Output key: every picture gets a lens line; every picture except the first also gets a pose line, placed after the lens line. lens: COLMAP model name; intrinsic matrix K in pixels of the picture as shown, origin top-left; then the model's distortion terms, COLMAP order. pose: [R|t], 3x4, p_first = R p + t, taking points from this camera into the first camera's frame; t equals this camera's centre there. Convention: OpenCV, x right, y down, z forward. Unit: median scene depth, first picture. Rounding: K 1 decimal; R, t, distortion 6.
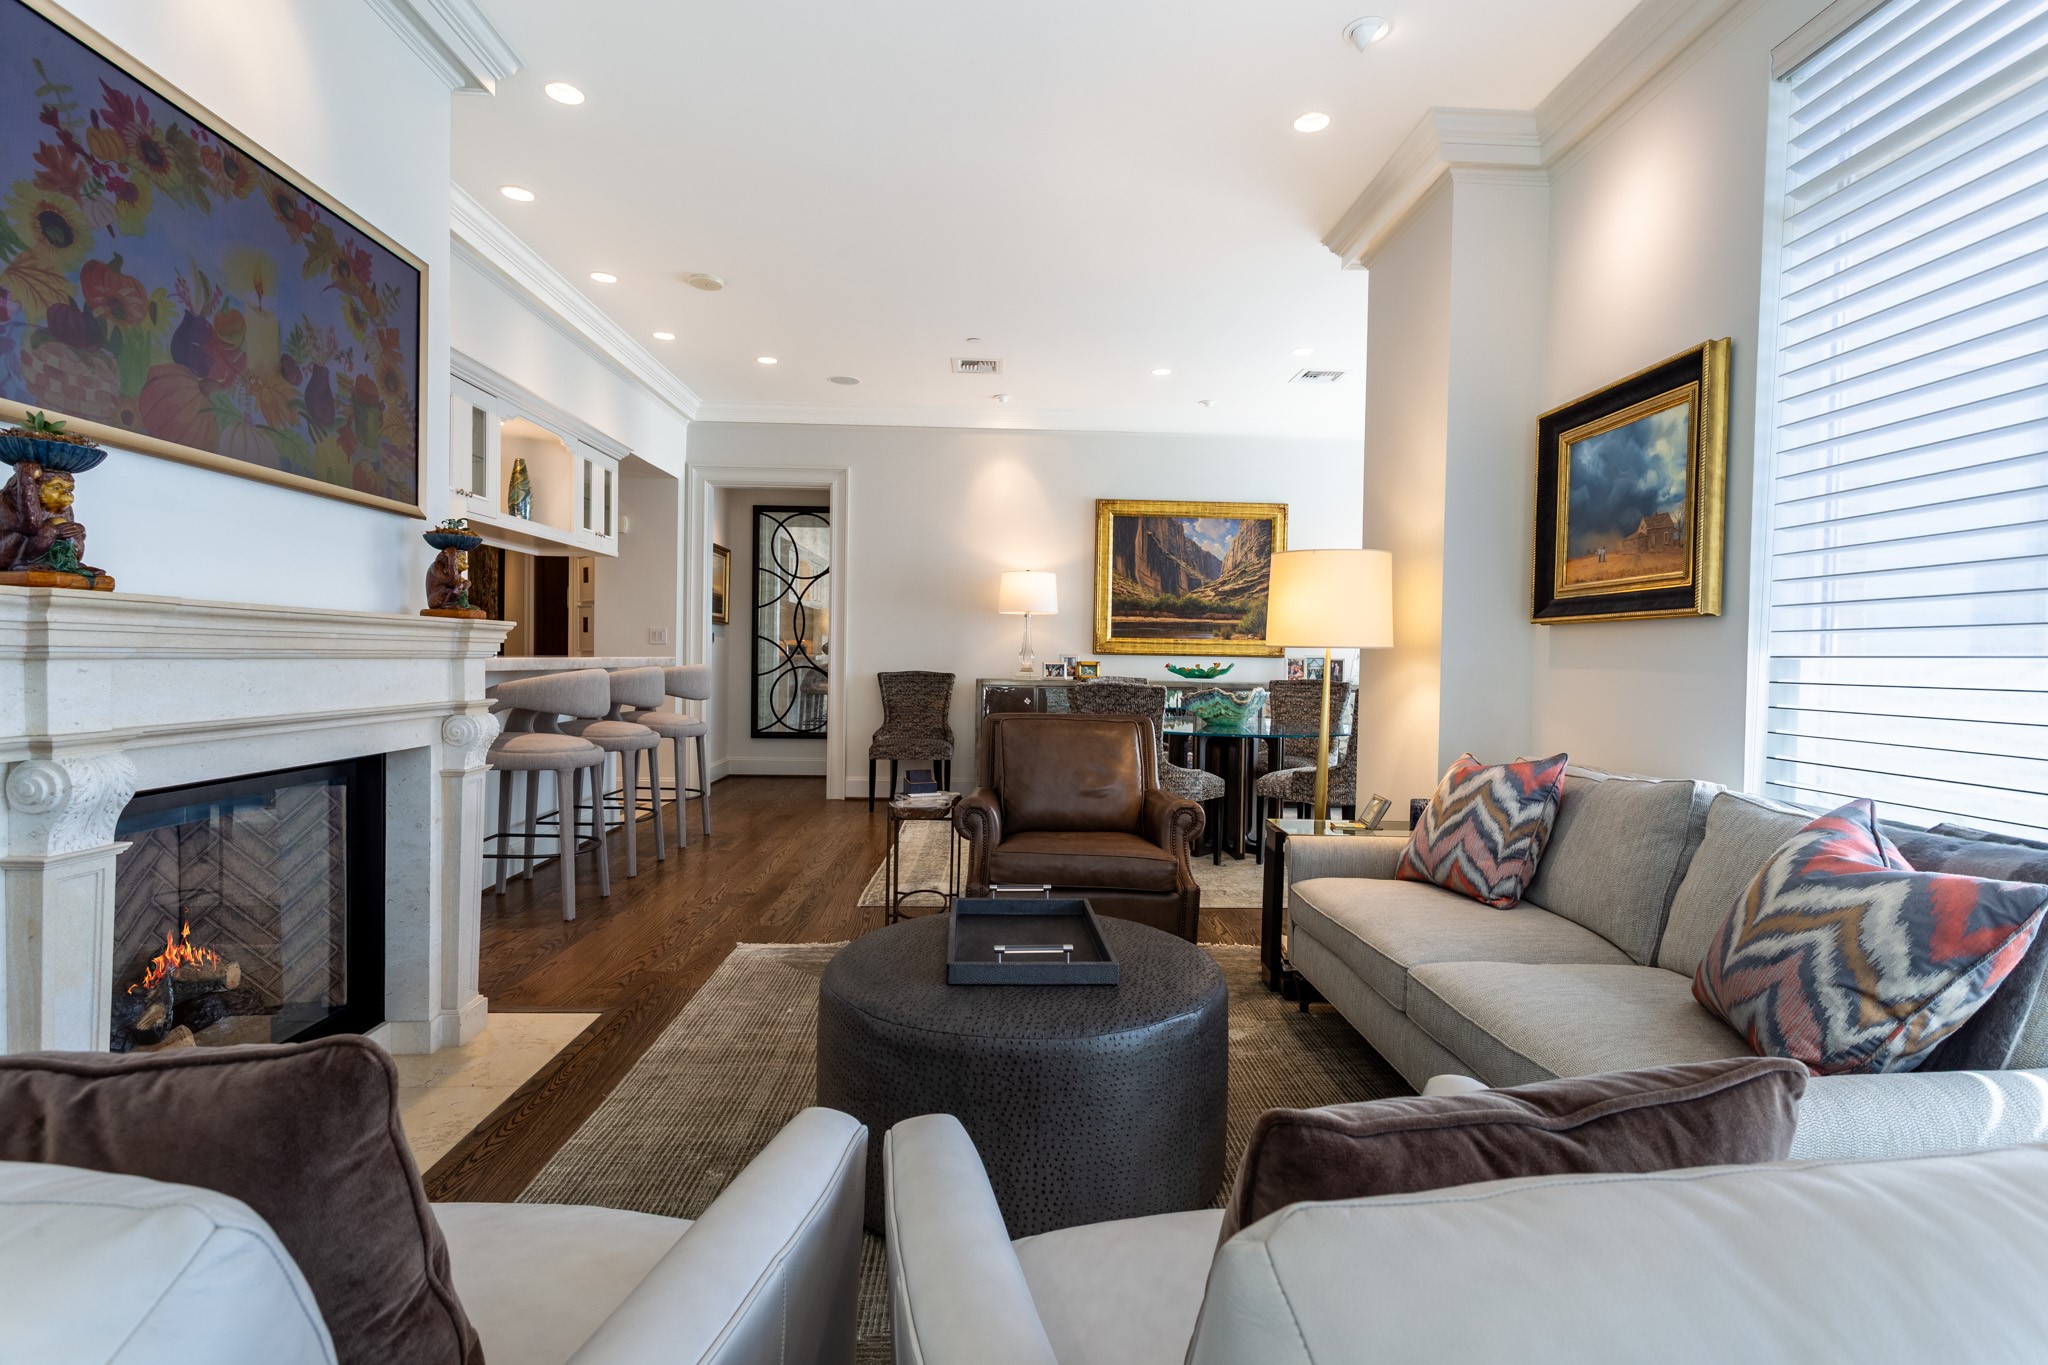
lens RADIAL K [[979.7, 0, 1025.9], [0, 979.7, 677.1], [0, 0, 1]] dist [0.000205, 0.003753]
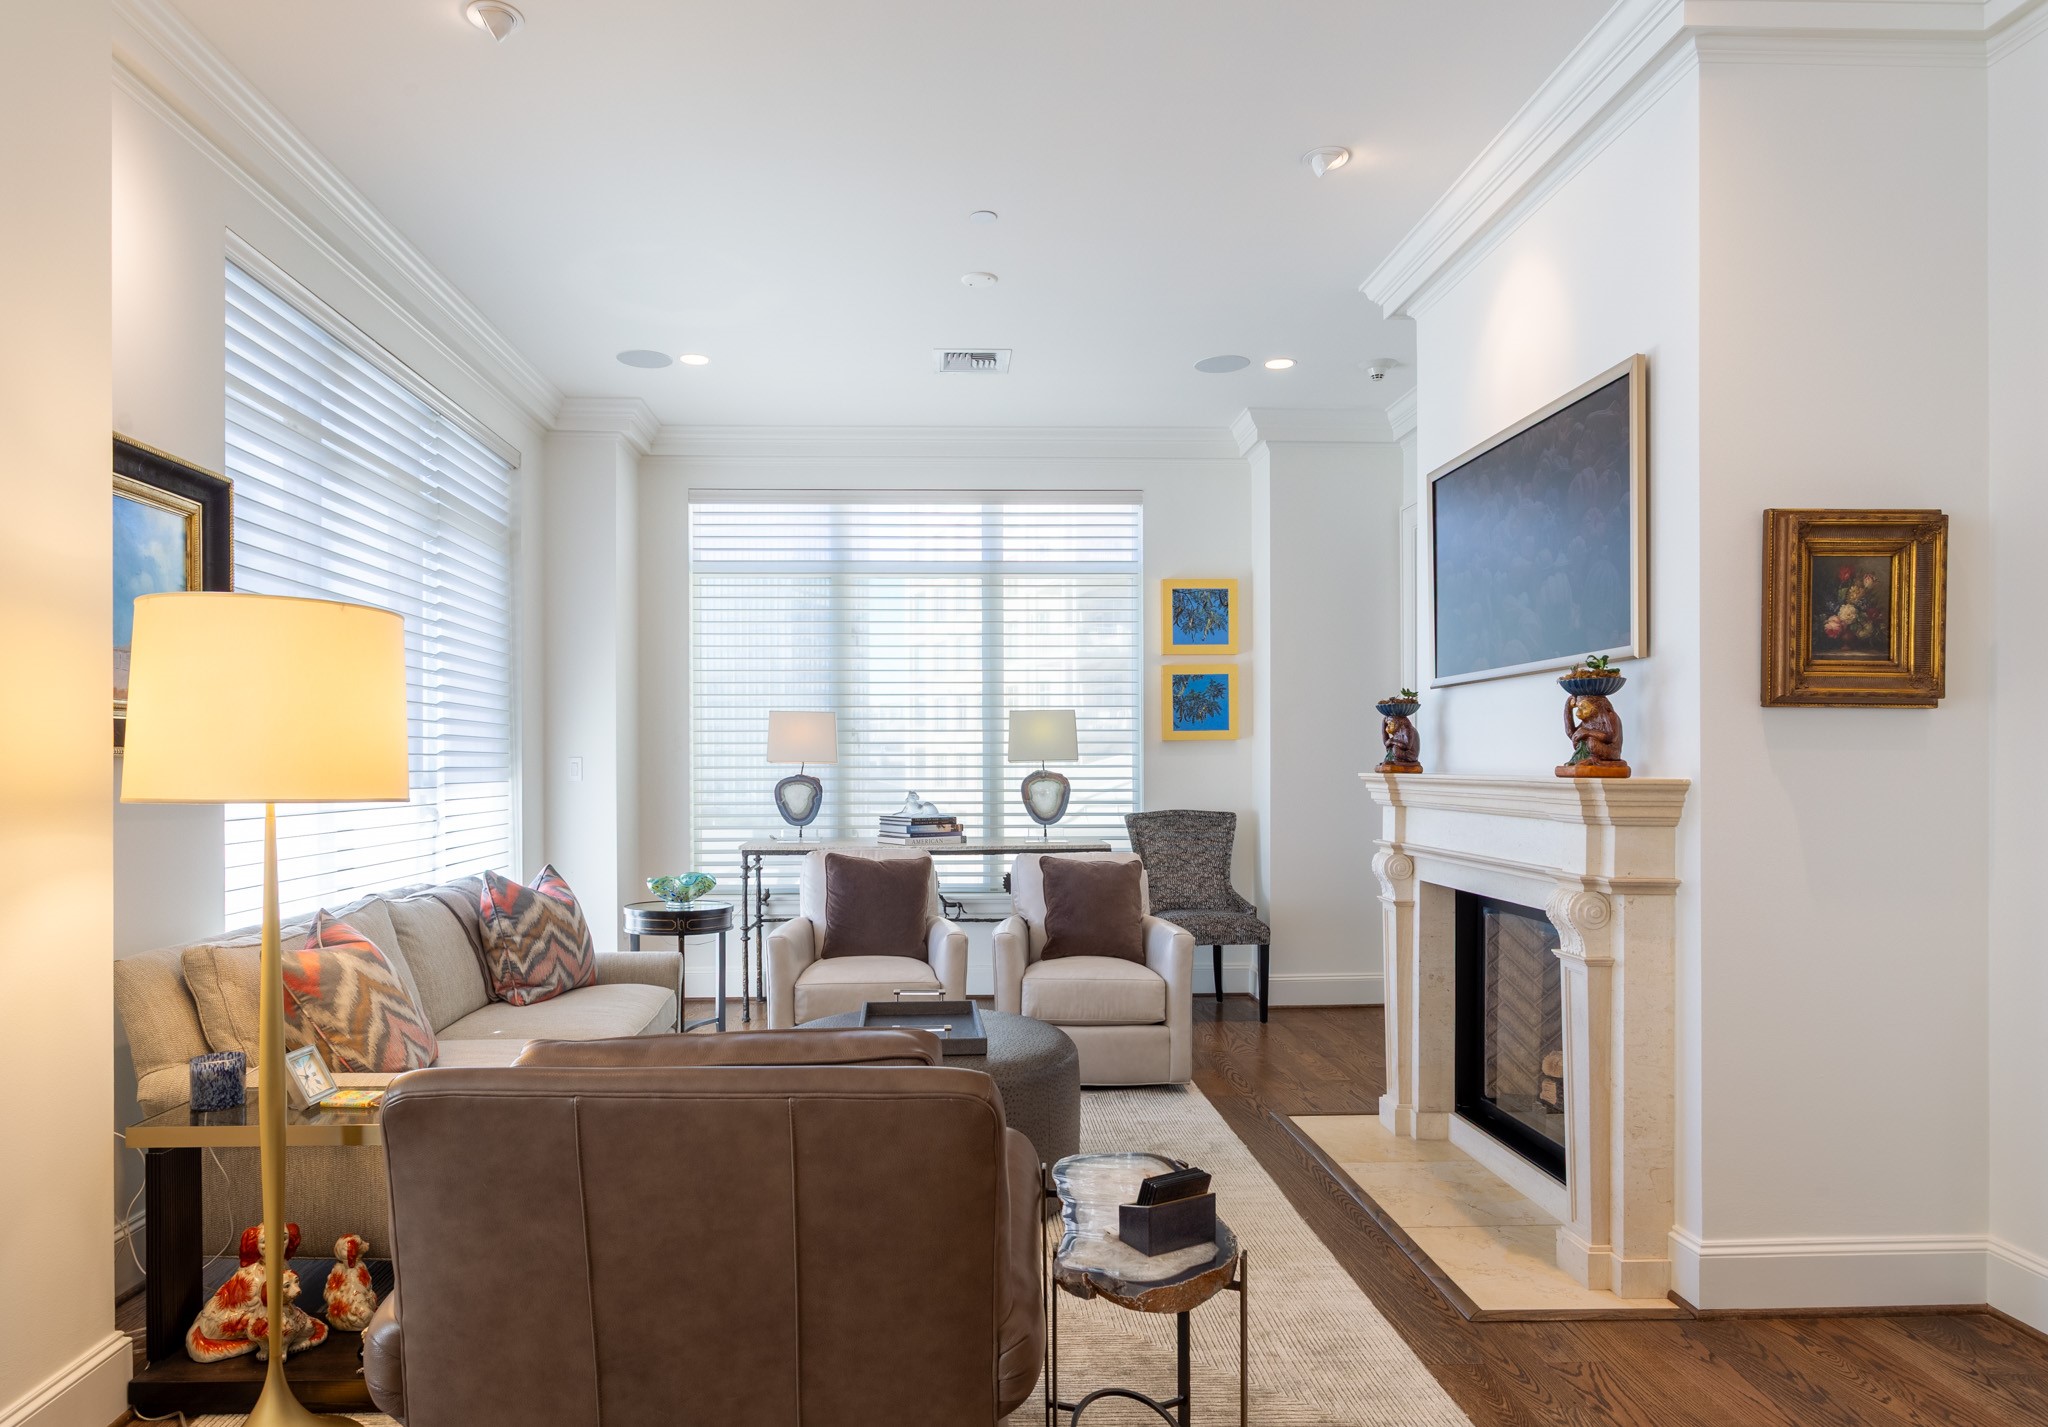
lens RADIAL K [[1272.9, 0, 977.5], [0, 1272.9, 771.2], [0, 0, 1]] dist [0.005859, -0.003293]
pose [[-0.999769, -0.016094, 0.014237, -0.051223], [-0.015748, 0.999587, 0.024052, -0.062087], [-0.014618, 0.023822, -0.999609, 1.586979]]
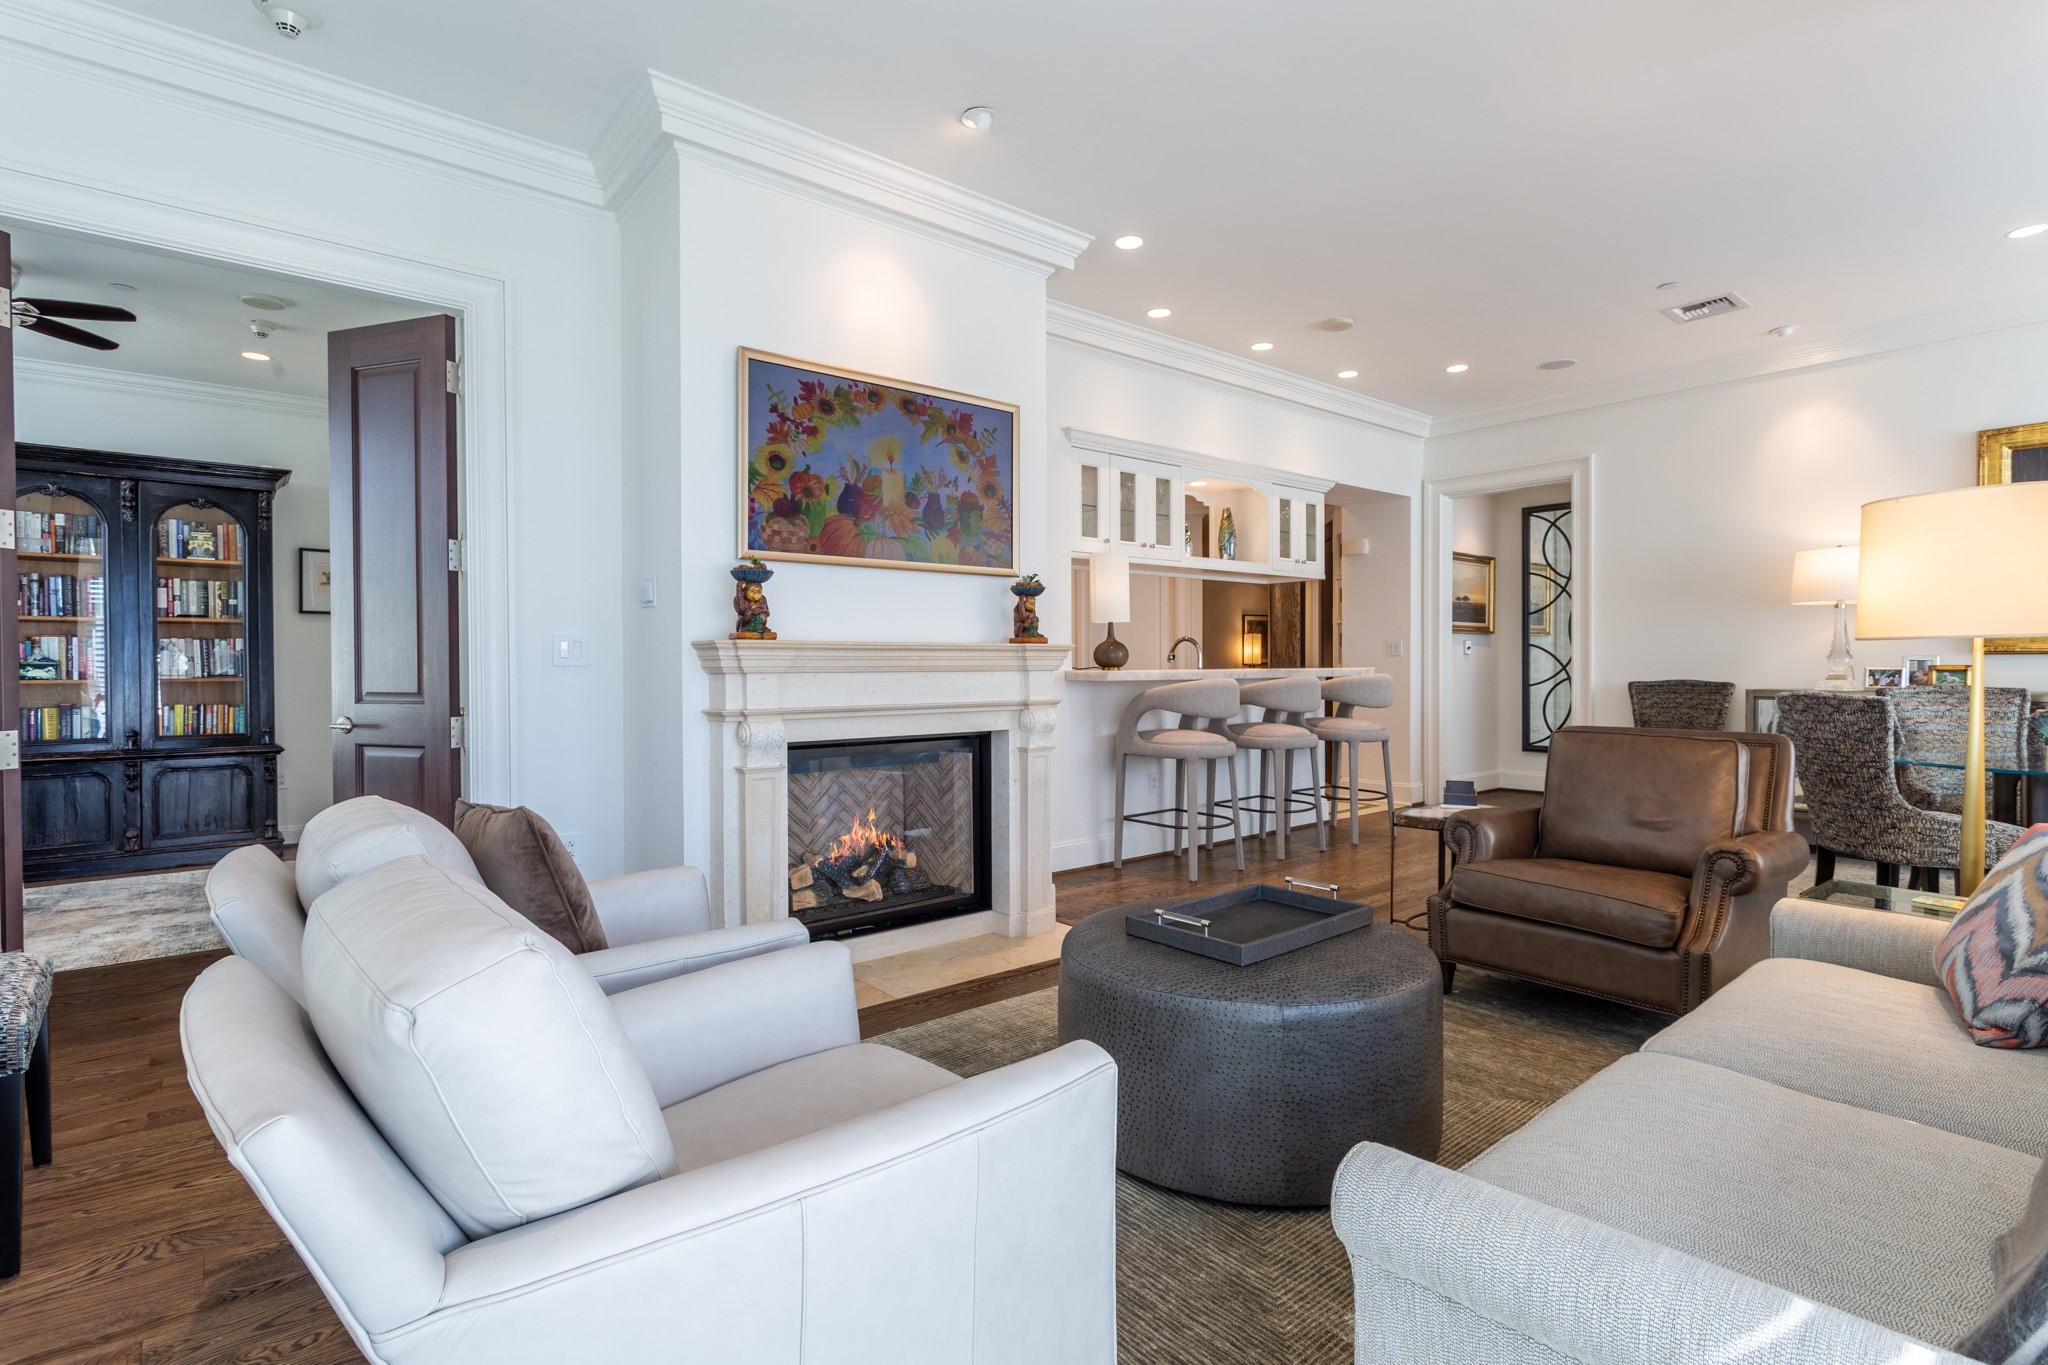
lens RADIAL K [[979.7, 0, 1025.7], [0, 979.7, 671.2], [0, 0, 1]] dist [0.000205, 0.003753]
pose [[0.609409, -0.012821, -0.792752, 0.427832], [-0.002394, 0.999835, -0.018010, 0.005783], [0.792852, 0.012873, 0.609278, 0.082343]]
